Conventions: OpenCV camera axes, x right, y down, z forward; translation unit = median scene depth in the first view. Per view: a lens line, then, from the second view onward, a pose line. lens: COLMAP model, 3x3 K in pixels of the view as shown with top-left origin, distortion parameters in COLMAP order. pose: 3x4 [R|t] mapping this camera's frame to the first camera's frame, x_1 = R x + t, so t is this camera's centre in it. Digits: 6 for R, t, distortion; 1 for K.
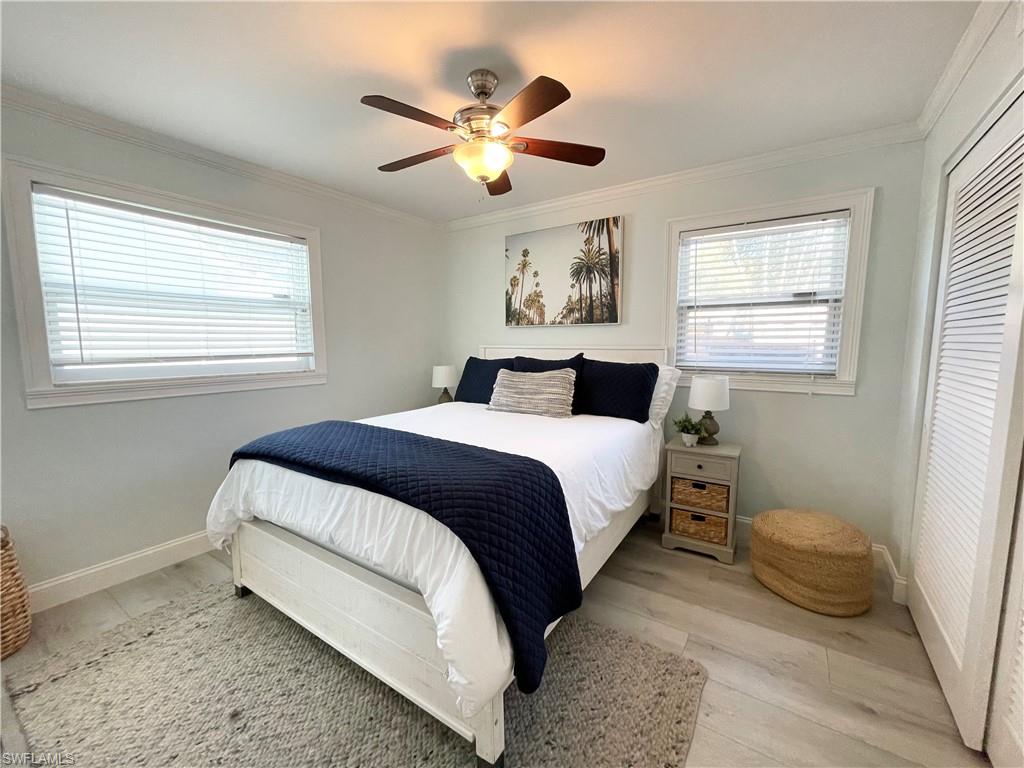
lens RADIAL K [[413.4, 0, 512.0], [0, 413.4, 383.6], [0, 0, 1]] dist [-0.002157, 0.000549]
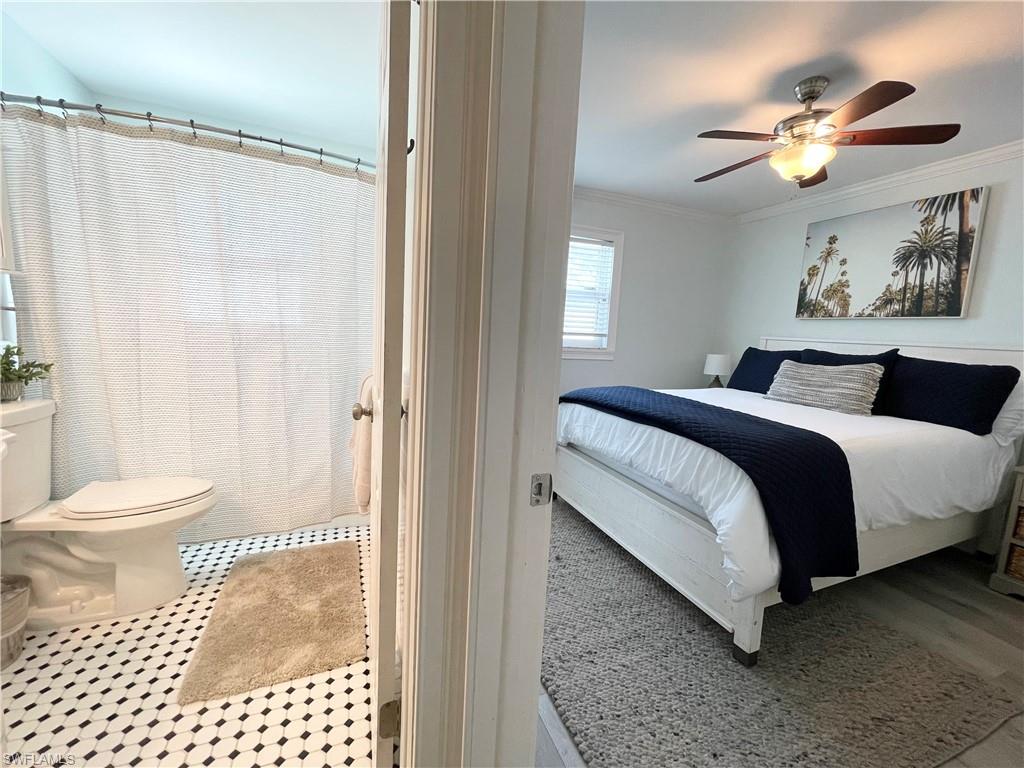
lens RADIAL K [[413.4, 0, 510.1], [0, 413.4, 385.6], [0, 0, 1]] dist [-0.002157, 0.000549]
pose [[0.827032, 0.118338, -0.549558, -0.024992], [-0.108384, 0.992817, 0.050679, 0.057063], [0.551607, 0.017650, 0.833917, -0.231245]]
